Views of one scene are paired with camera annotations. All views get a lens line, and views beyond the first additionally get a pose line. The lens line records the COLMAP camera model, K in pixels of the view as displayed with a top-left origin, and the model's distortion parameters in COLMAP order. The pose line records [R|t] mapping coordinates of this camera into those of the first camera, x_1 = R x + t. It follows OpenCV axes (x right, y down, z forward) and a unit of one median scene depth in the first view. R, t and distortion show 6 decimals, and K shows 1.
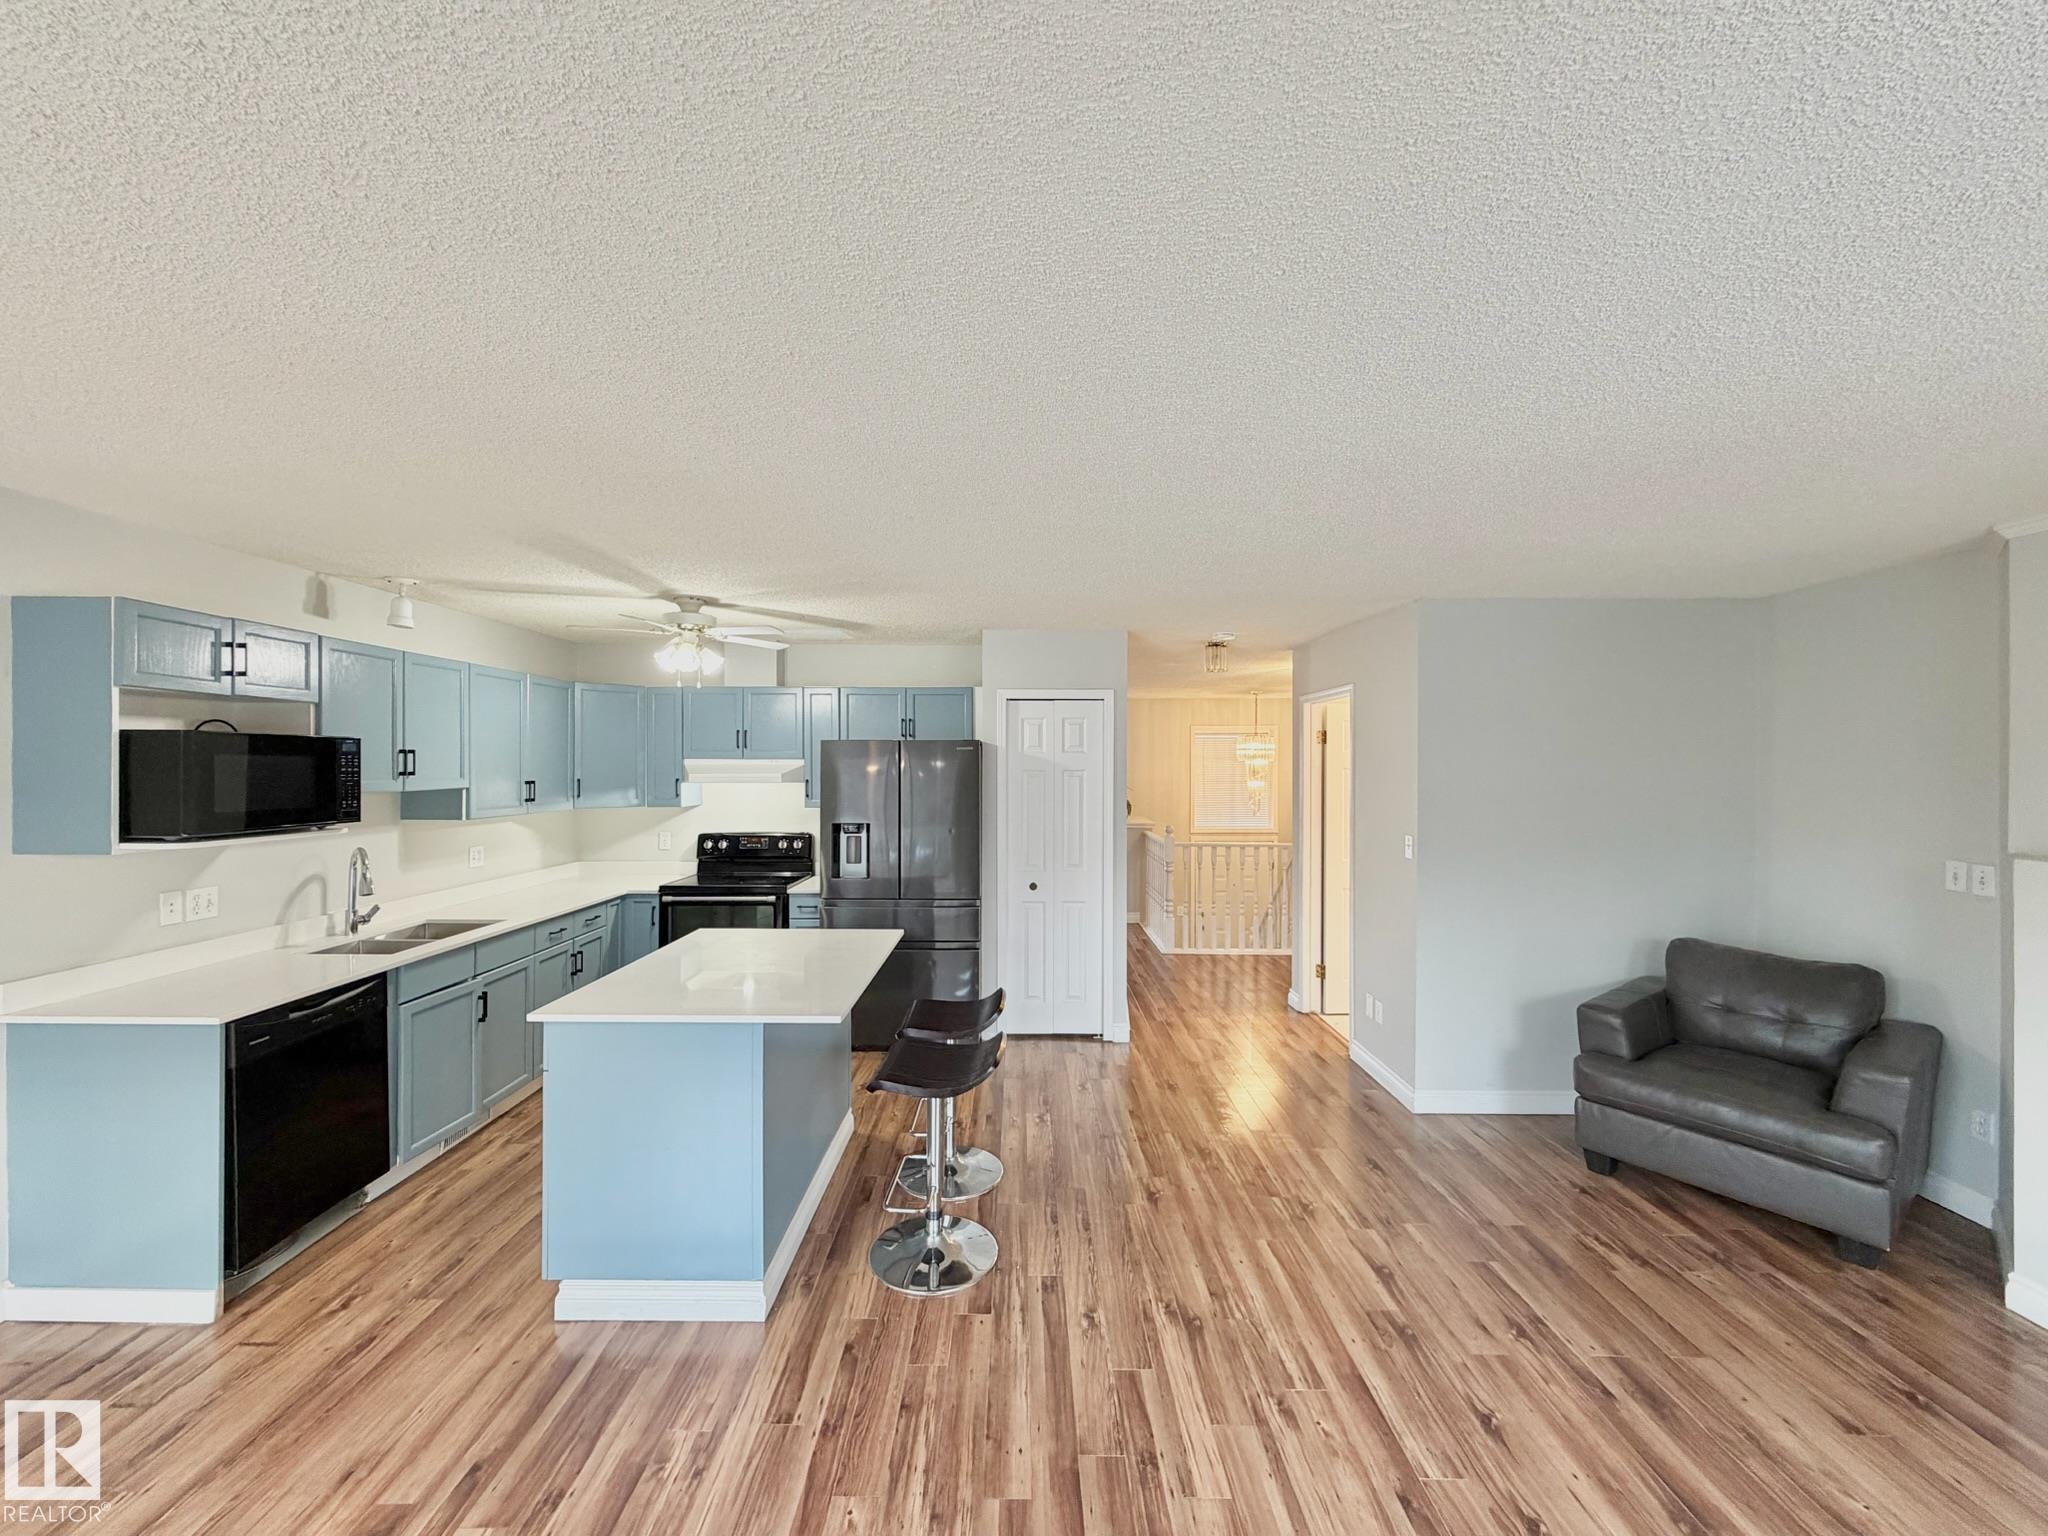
lens RADIAL K [[815.2, 0, 1017.9], [0, 815.2, 767.6], [0, 0, 1]] dist [-0.000135, 0.000234]
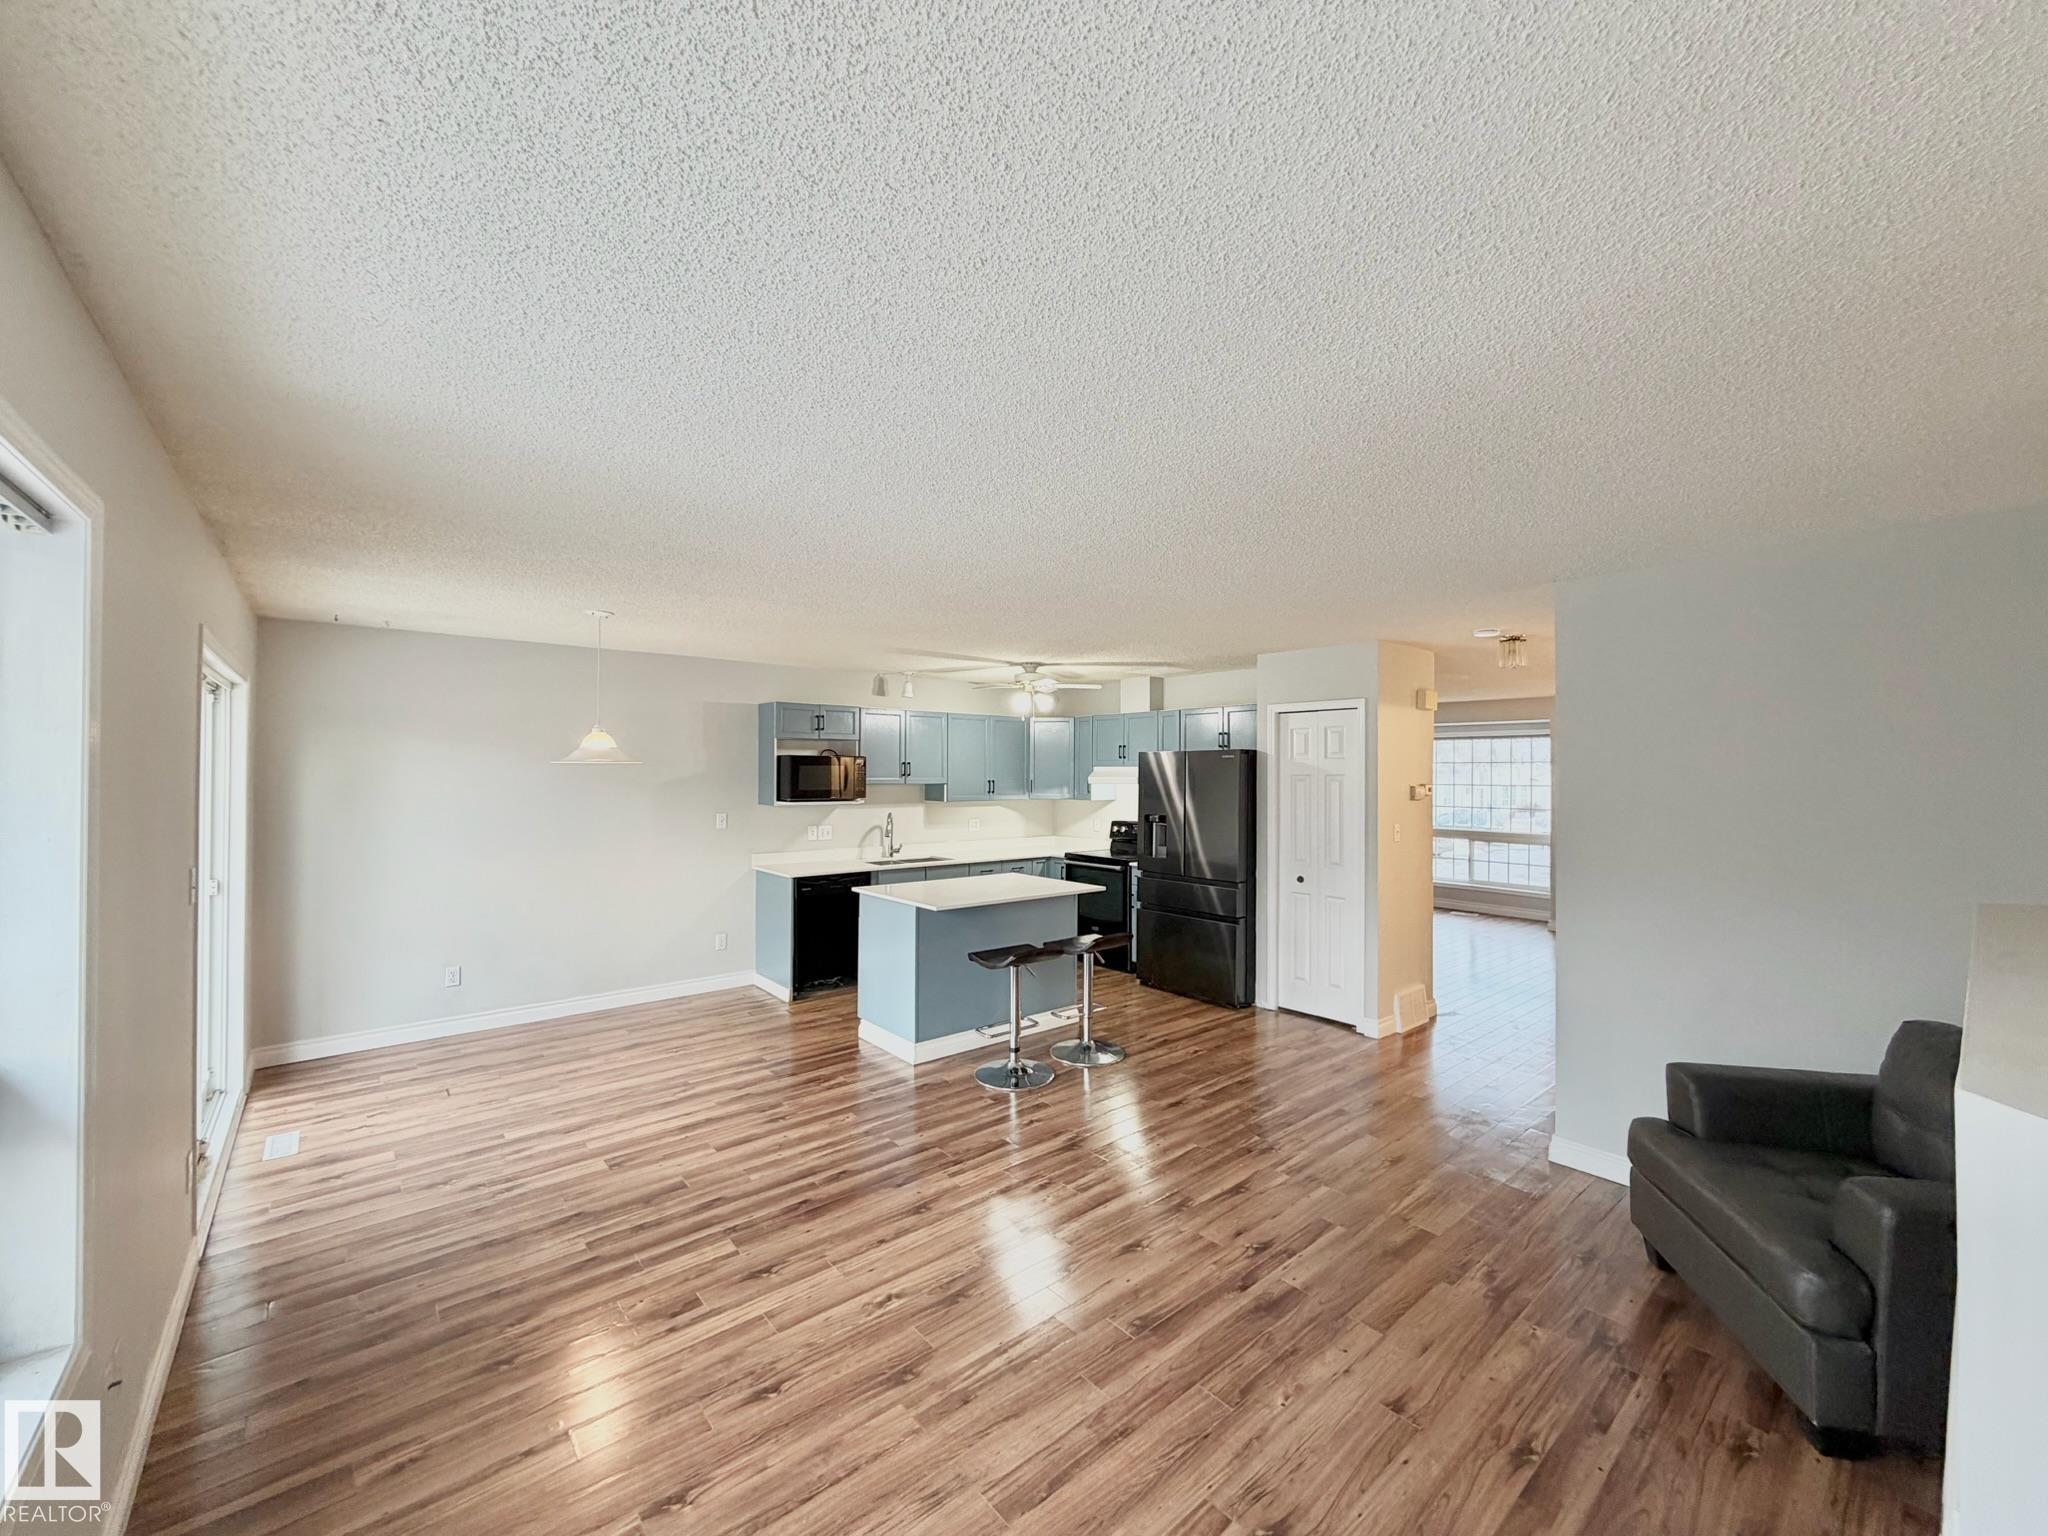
lens RADIAL K [[815.2, 0, 1017.9], [0, 815.2, 767.6], [0, 0, 1]] dist [-0.000135, 0.000234]
pose [[0.644681, -0.003996, -0.764441, 0.857406], [-0.004566, 0.999948, -0.009078, 0.006651], [0.764438, 0.009343, 0.644630, -0.022827]]
